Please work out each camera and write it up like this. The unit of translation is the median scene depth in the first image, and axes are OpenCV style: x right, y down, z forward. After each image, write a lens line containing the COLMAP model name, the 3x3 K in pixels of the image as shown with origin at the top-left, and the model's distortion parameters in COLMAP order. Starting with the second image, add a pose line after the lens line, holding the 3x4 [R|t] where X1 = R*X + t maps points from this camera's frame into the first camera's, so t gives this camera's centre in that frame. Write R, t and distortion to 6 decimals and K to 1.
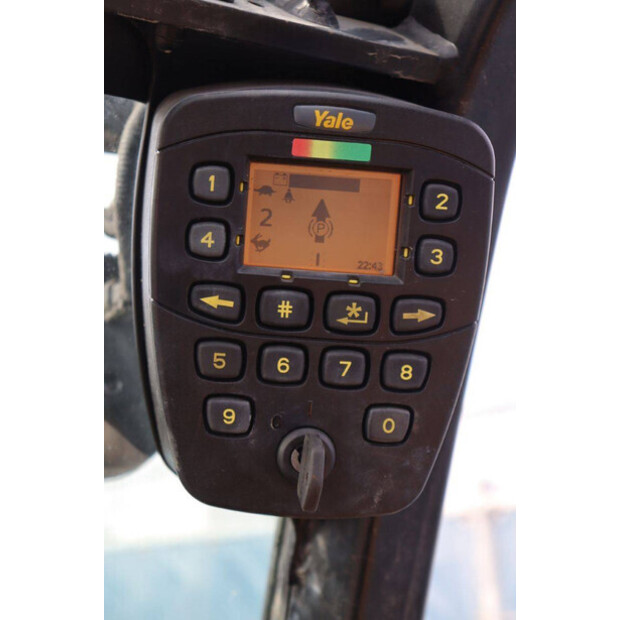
lens RADIAL K [[1398.3, 0, 308.0], [0, 1398.3, 307.4], [0, 0, 1]] dist [0.278540, 0.000000]
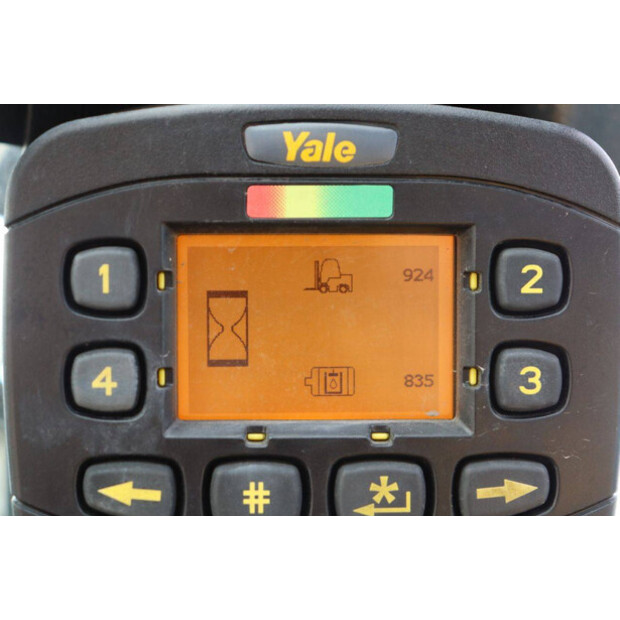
lens RADIAL K [[1438.5, 0, 313.2], [0, 1438.5, 311.4], [0, 0, 1]] dist [0.184516, 0.000000]
pose [[0.993026, -0.074133, -0.091675, 0.062138], [0.069591, 0.996230, -0.051788, -0.040106], [0.095168, 0.045048, 0.994441, 0.438223]]
